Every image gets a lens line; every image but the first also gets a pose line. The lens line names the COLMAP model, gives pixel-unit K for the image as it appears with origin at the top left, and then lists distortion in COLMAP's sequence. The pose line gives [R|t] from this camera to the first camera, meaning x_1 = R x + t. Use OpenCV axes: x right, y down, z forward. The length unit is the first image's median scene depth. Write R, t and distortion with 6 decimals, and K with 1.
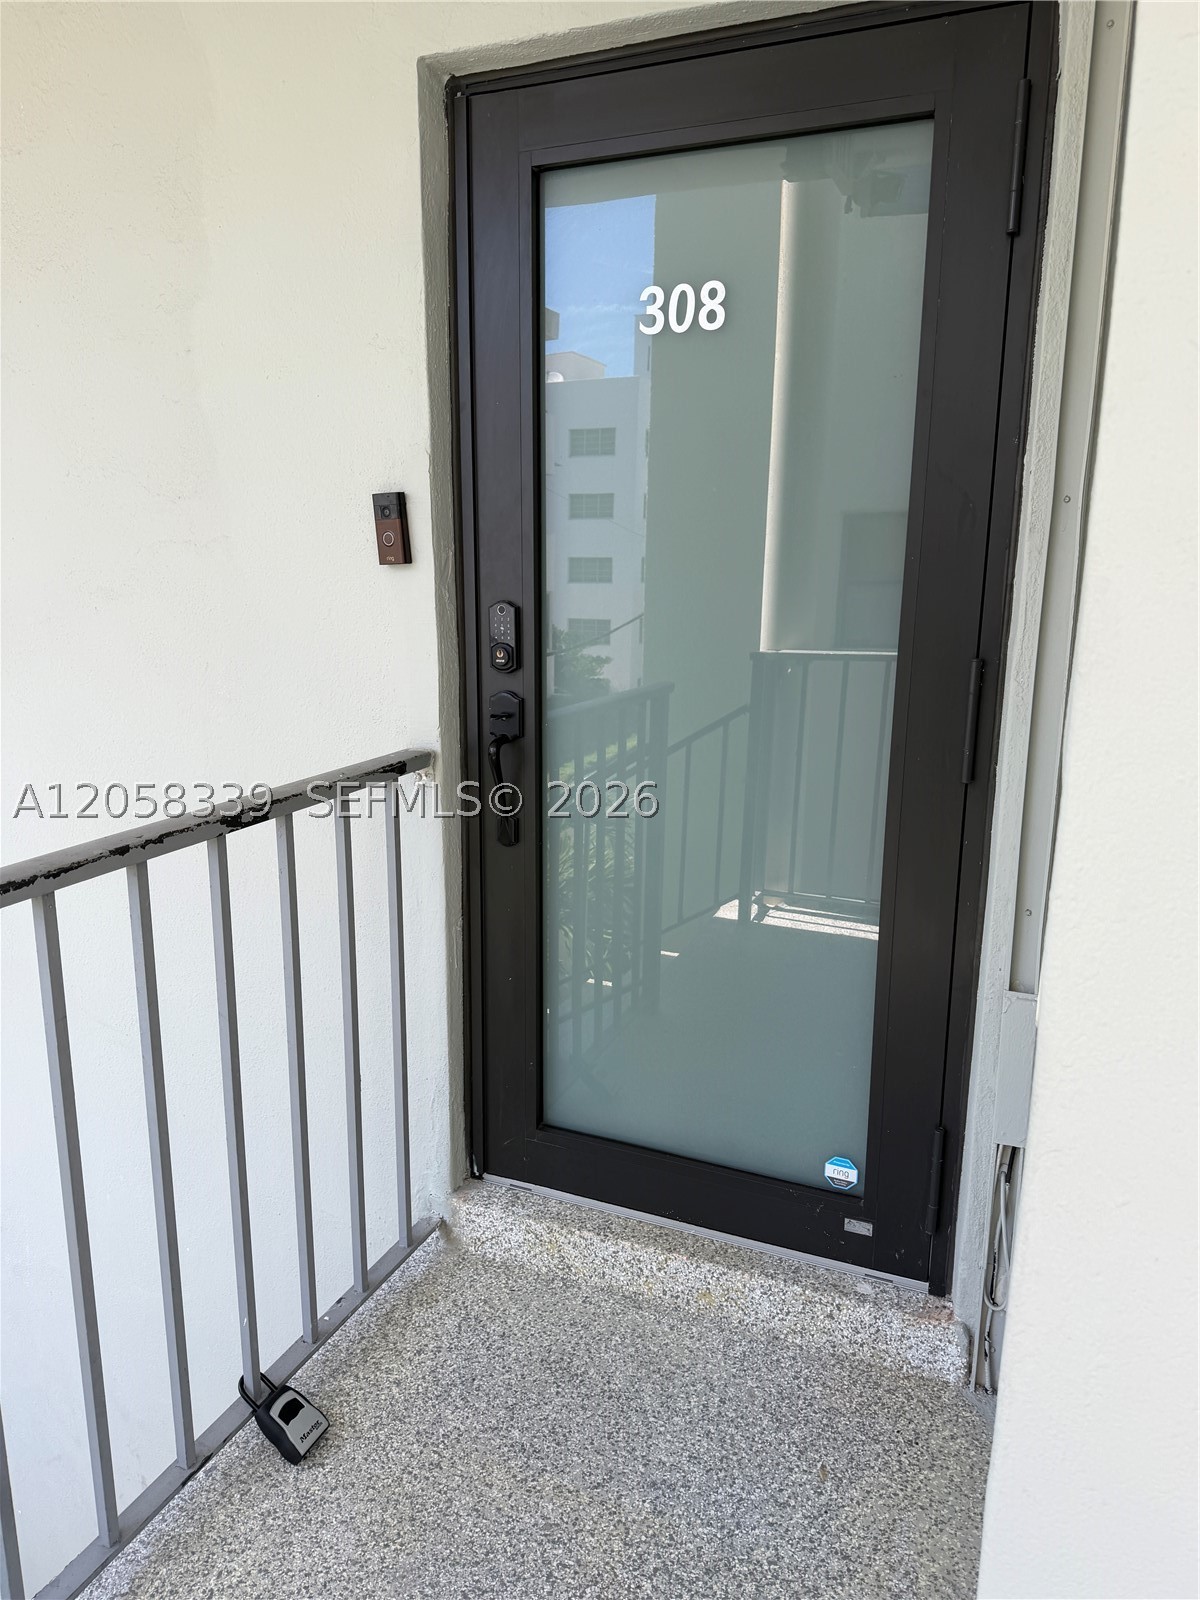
lens RADIAL K [[1136.3, 0, 600.0], [0, 1136.3, 800.0], [0, 0, 1]] dist [0.078562, -0.091462]
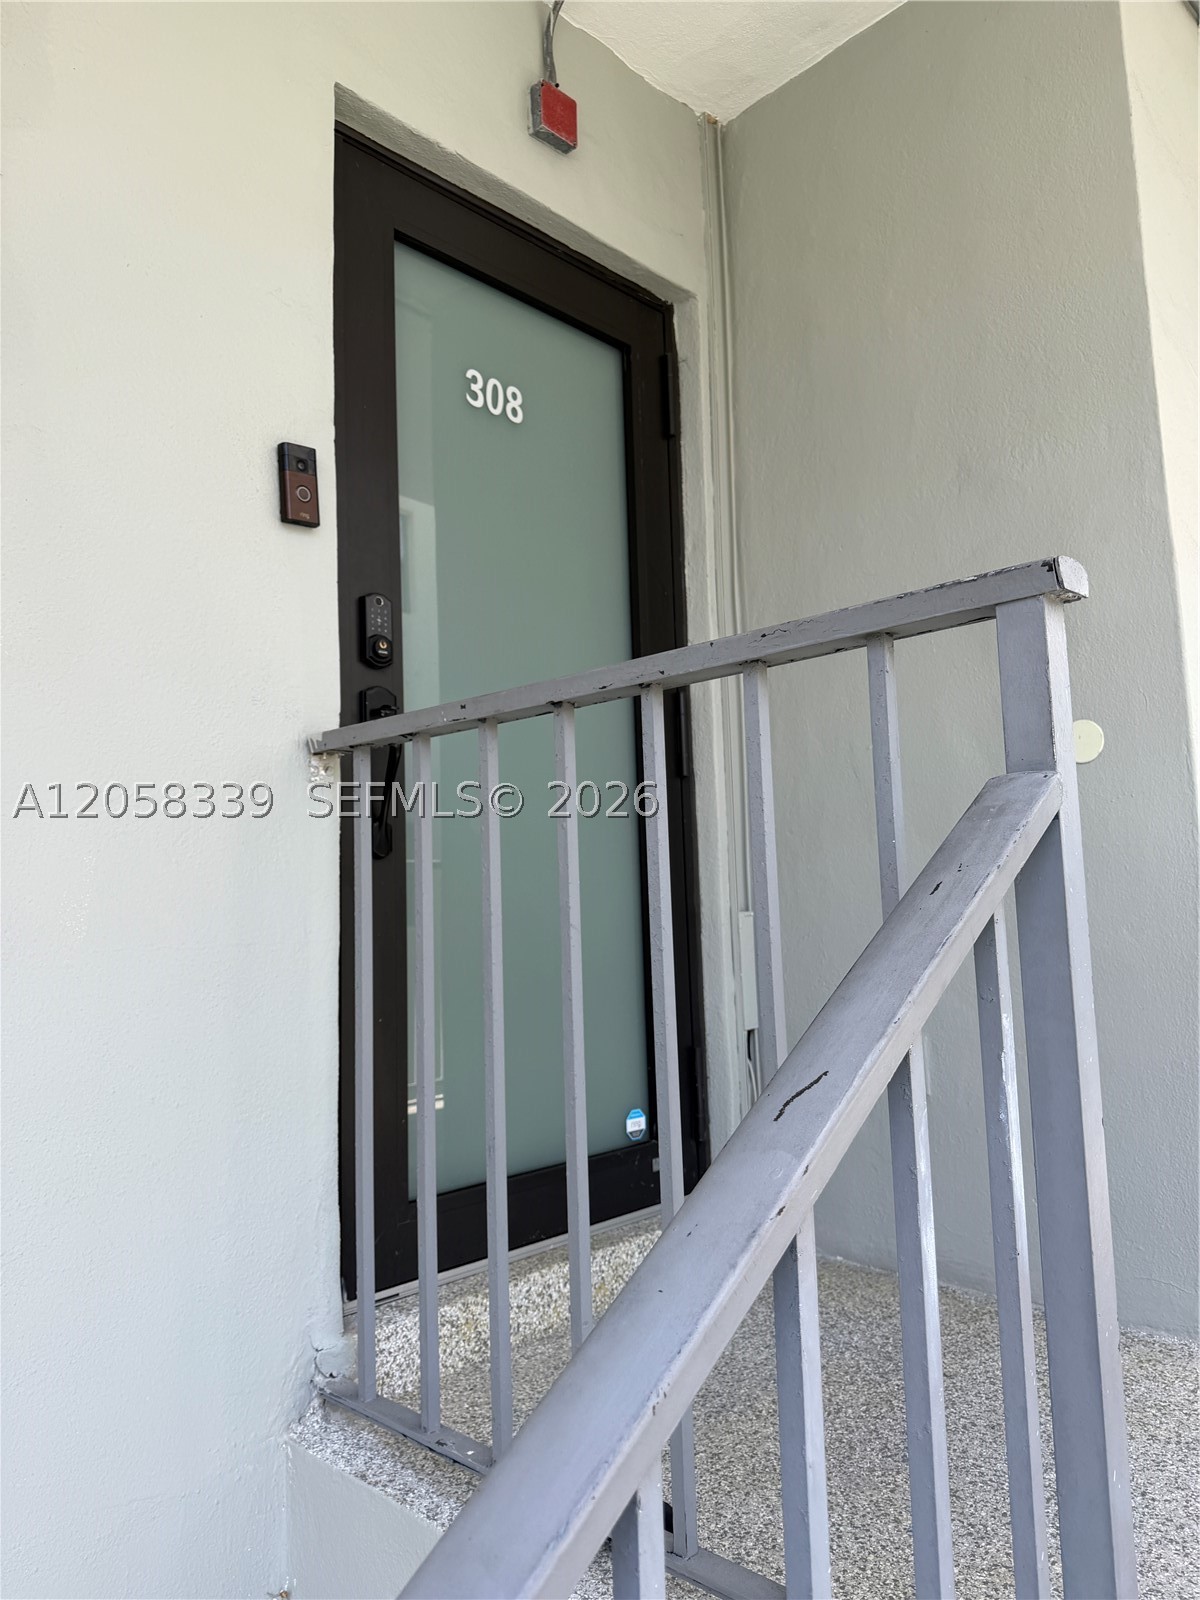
lens RADIAL K [[1136.3, 0, 600.0], [0, 1136.3, 800.0], [0, 0, 1]] dist [0.078562, -0.091462]
pose [[0.353993, 0.086600, 0.931230, -0.989694], [0.236989, 0.954900, -0.178889, 0.228515], [-0.904724, 0.284017, 0.317505, 0.630894]]
